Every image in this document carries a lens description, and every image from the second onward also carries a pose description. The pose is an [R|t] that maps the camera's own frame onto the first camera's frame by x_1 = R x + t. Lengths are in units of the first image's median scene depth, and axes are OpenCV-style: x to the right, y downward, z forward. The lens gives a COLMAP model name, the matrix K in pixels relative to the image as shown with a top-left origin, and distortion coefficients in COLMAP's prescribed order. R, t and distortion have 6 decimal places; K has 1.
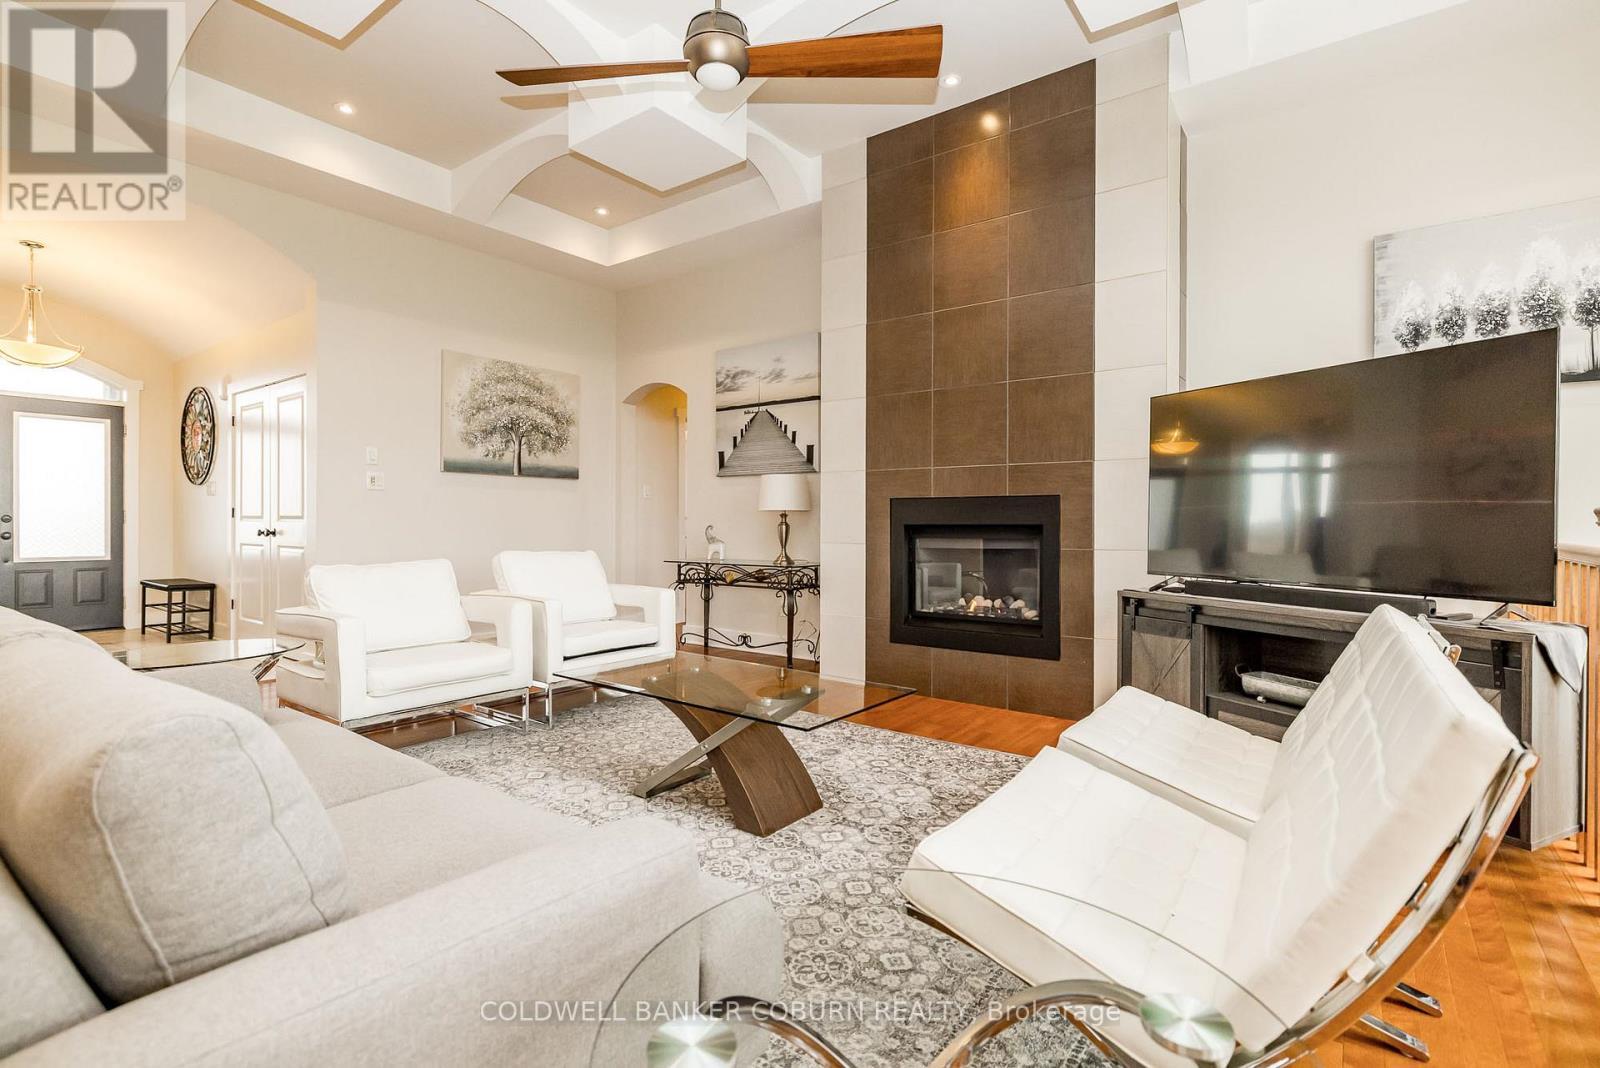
lens RADIAL K [[753.9, 0, 806.3], [0, 753.9, 530.8], [0, 0, 1]] dist [0.003023, -0.000388]
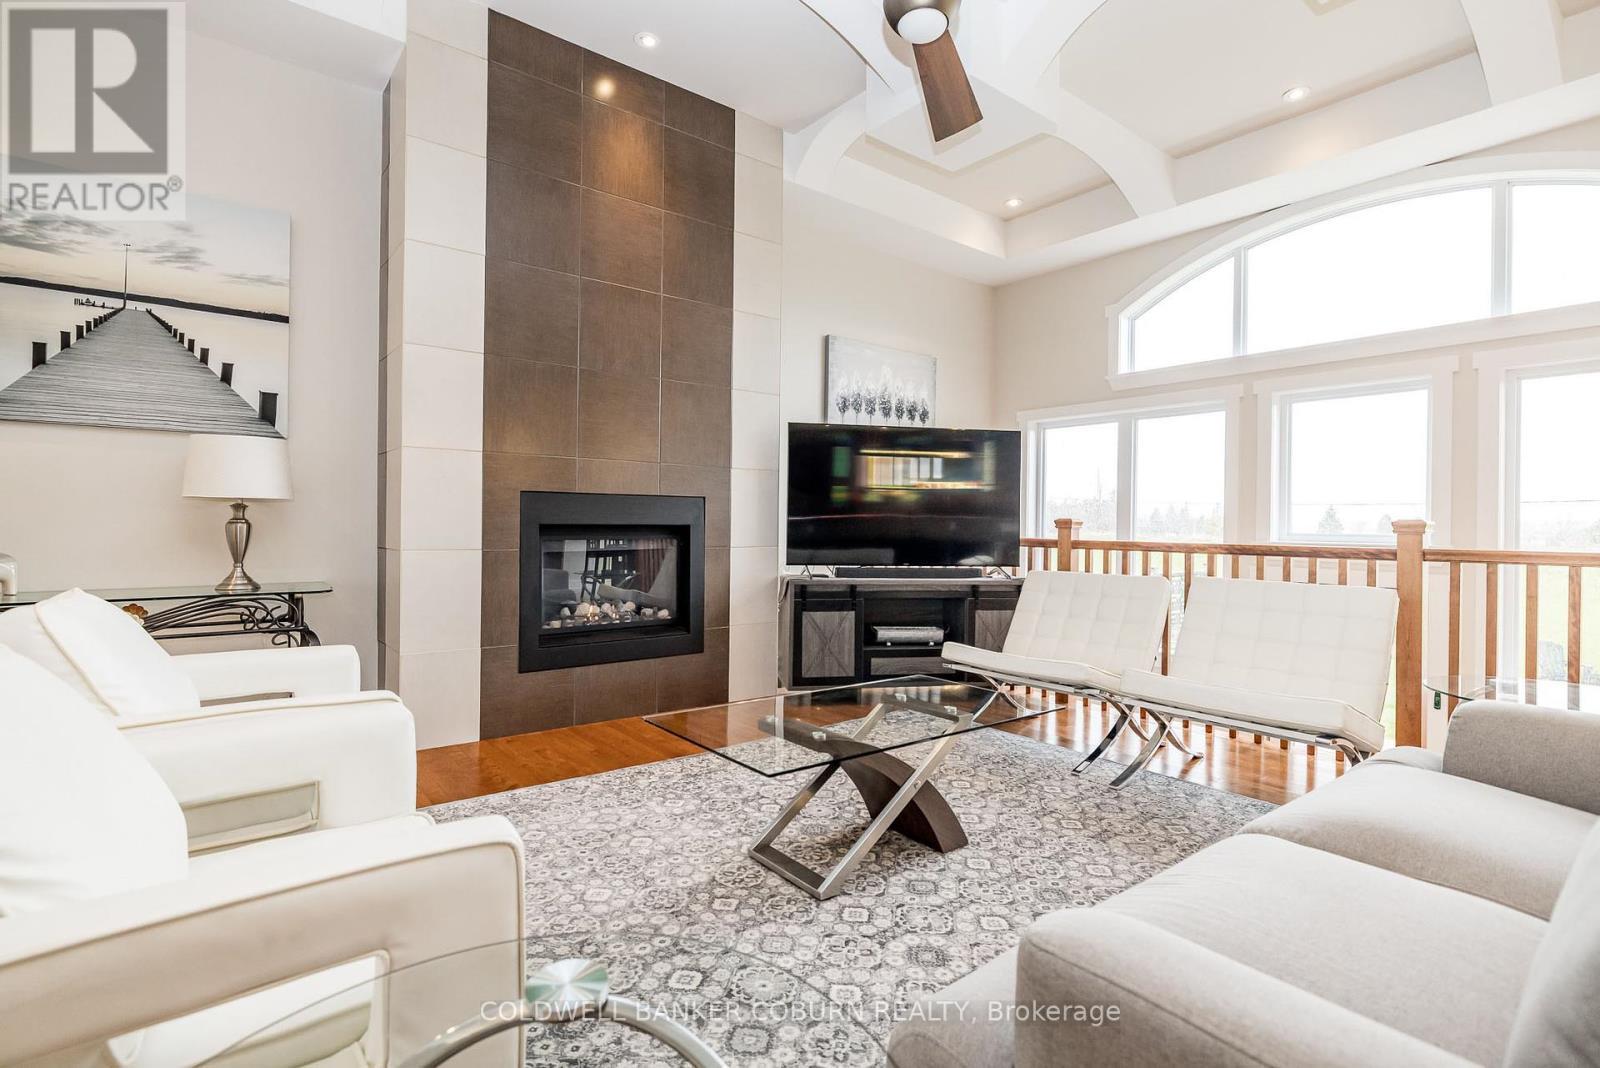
lens RADIAL K [[753.9, 0, 804.4], [0, 753.9, 532.4], [0, 0, 1]] dist [0.003023, -0.000388]
pose [[0.269659, -0.012309, 0.962877, -0.637679], [-0.000068, 0.999918, 0.012801, -0.010904], [-0.962956, -0.003517, 0.269637, 0.562310]]
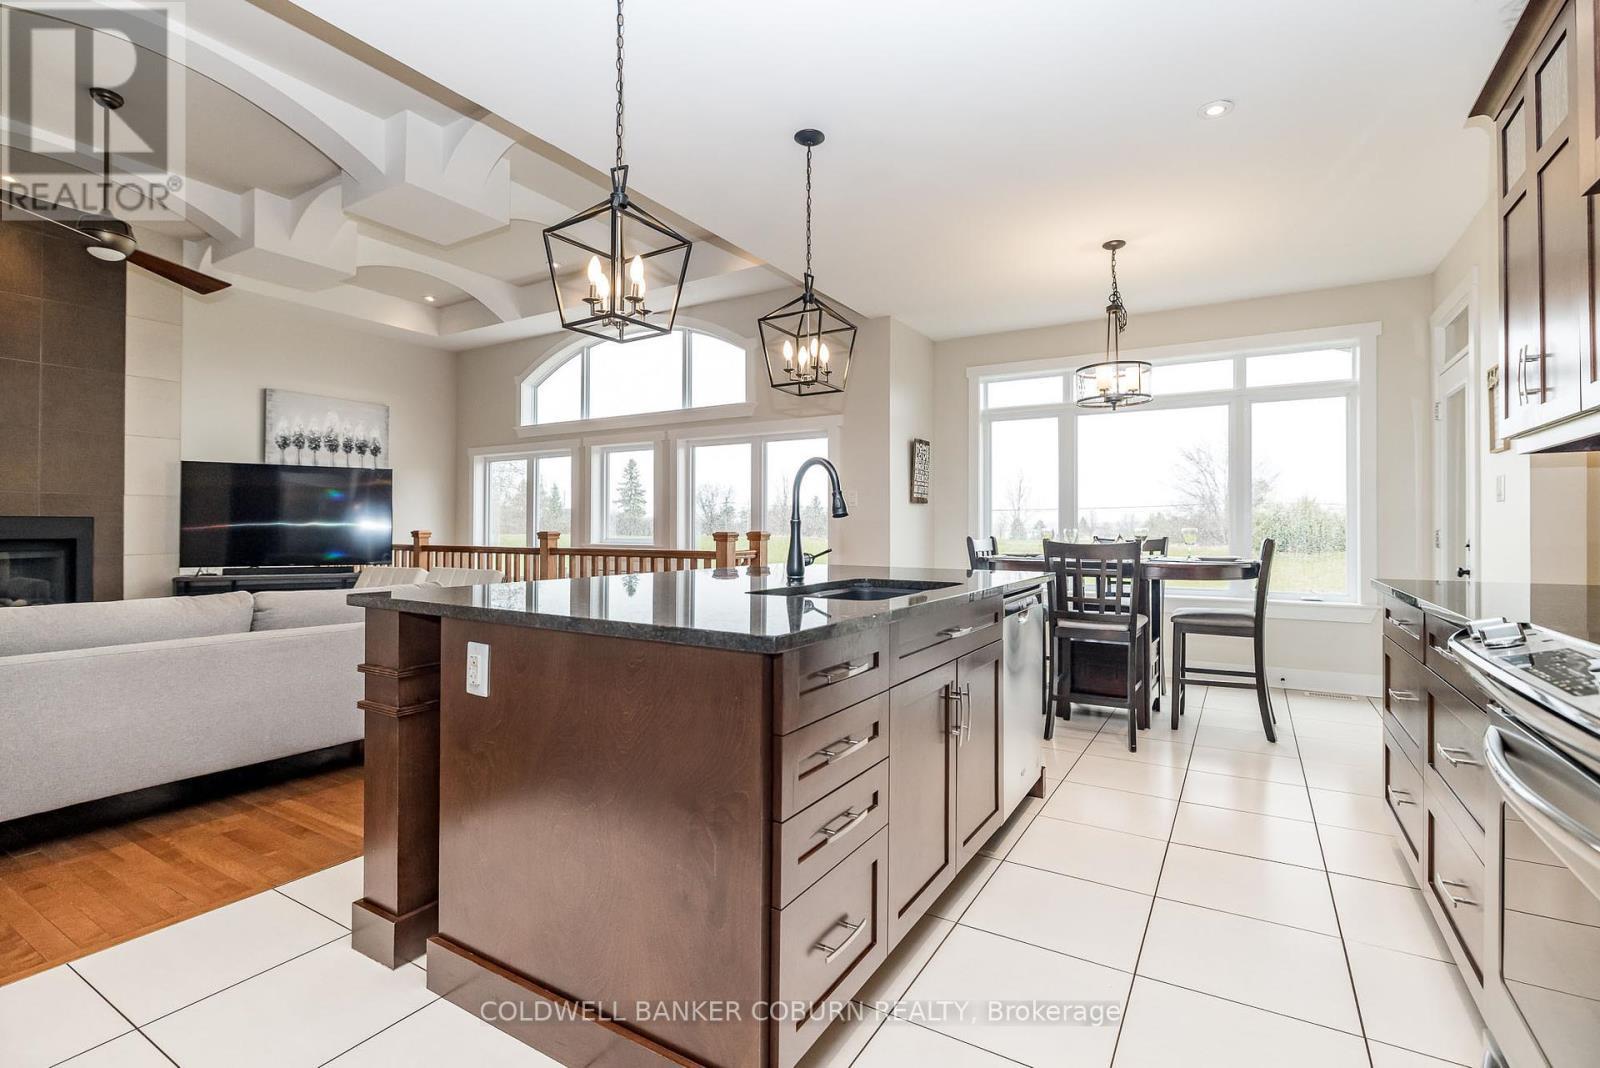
lens RADIAL K [[752.5, 0, 805.3], [0, 752.5, 526.1], [0, 0, 1]] dist [0.002954, 0.001084]
pose [[-0.075156, 0.006729, 0.997149, -1.131246], [0.008332, 0.999947, -0.006120, -0.010202], [-0.997137, 0.007848, -0.075208, -0.207178]]
